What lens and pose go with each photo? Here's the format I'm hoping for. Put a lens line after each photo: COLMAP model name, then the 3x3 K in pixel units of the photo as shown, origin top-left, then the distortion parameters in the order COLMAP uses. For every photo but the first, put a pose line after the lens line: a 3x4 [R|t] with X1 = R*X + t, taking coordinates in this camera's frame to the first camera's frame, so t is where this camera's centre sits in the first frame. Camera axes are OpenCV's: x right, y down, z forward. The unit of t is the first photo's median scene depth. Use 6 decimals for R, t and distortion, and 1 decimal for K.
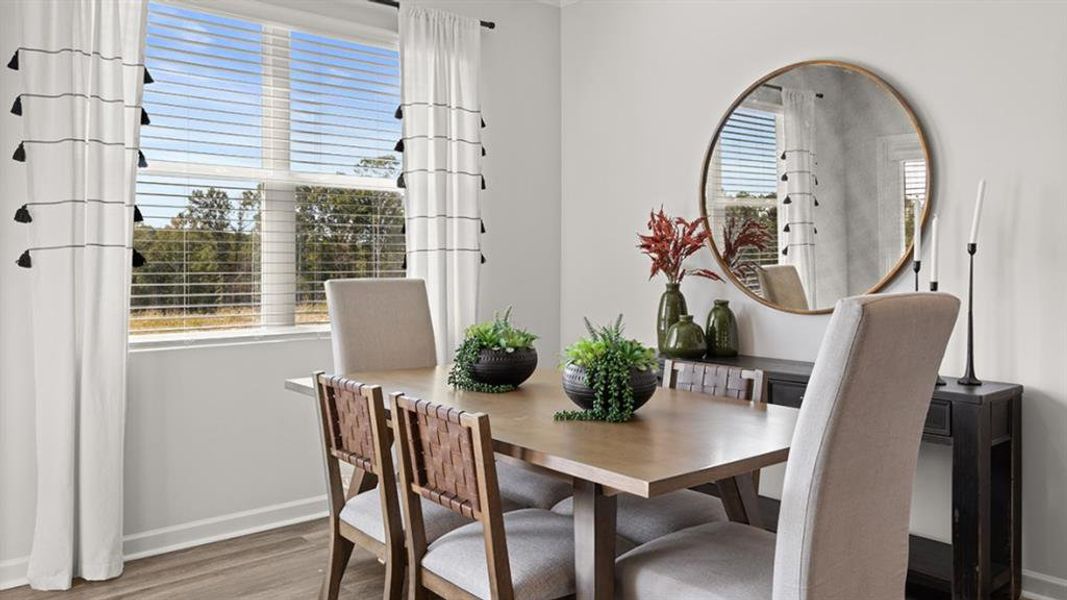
lens RADIAL K [[826.1, 0, 541.9], [0, 826.1, 263.2], [0, 0, 1]] dist [-0.004292, 0.015572]
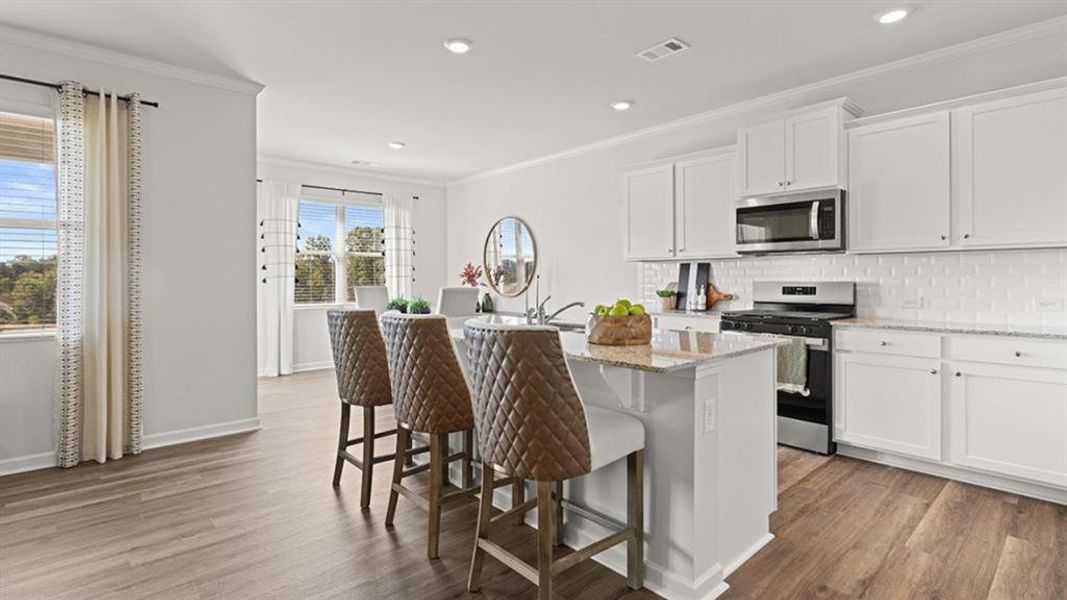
lens RADIAL K [[505.2, 0, 529.6], [0, 505.2, 274.8], [0, 0, 1]] dist [-0.006097, 0.000447]
pose [[0.999904, -0.005112, 0.012911, 0.341979], [0.005251, 0.999928, -0.010750, -0.000599], [-0.012855, 0.010816, 0.999859, -0.846066]]
